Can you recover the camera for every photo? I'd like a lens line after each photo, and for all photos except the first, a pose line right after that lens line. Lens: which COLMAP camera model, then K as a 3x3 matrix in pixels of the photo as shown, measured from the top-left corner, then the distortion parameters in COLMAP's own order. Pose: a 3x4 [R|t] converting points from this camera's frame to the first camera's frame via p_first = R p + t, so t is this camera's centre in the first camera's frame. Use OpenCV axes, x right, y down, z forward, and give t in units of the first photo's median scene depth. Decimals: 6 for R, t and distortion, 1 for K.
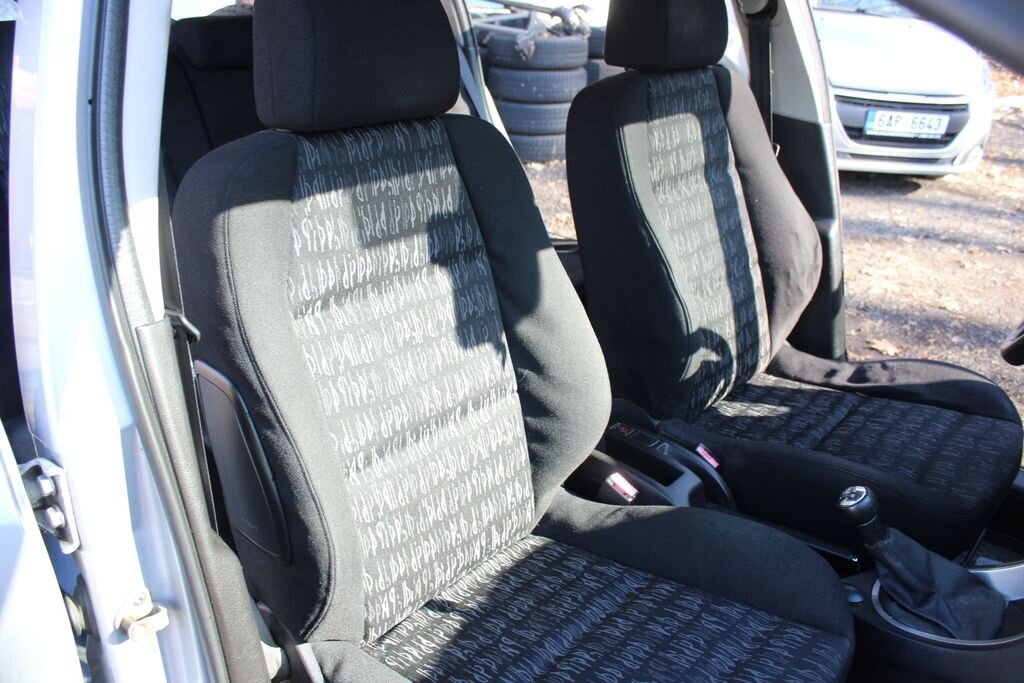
lens RADIAL K [[837.7, 0, 512.0], [0, 837.7, 341.5], [0, 0, 1]] dist [-0.171642, 0.139017]
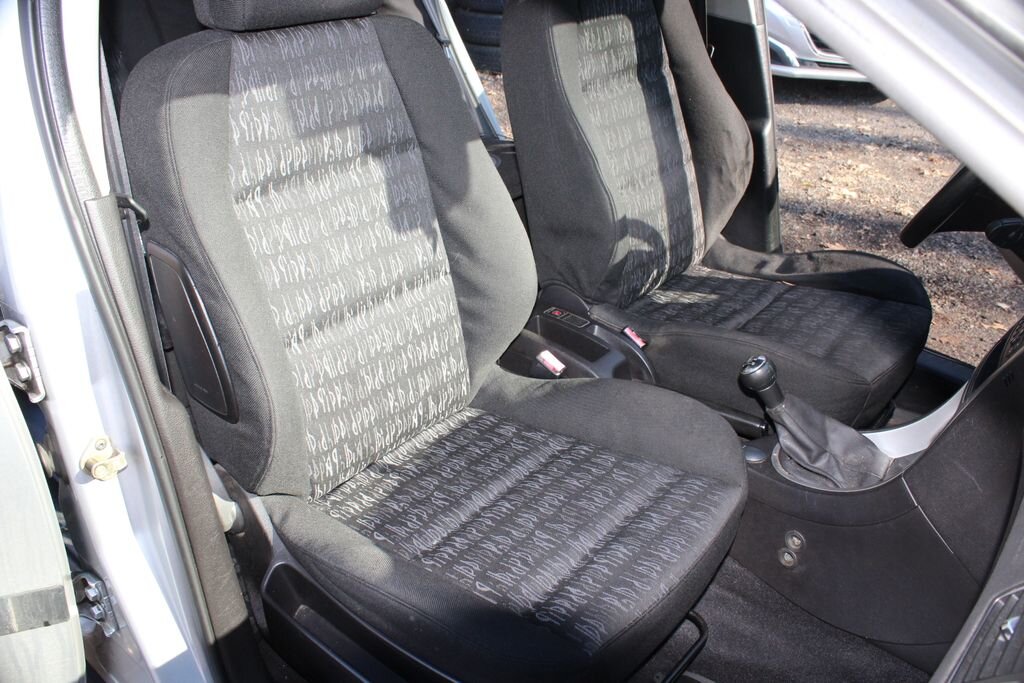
lens RADIAL K [[837.7, 0, 512.0], [0, 837.7, 341.5], [0, 0, 1]] dist [-0.171642, 0.139017]
pose [[0.999747, -0.013161, 0.018225, 0.070700], [0.011320, 0.995156, 0.097650, 0.045670], [-0.019422, -0.097419, 0.995054, -0.097403]]
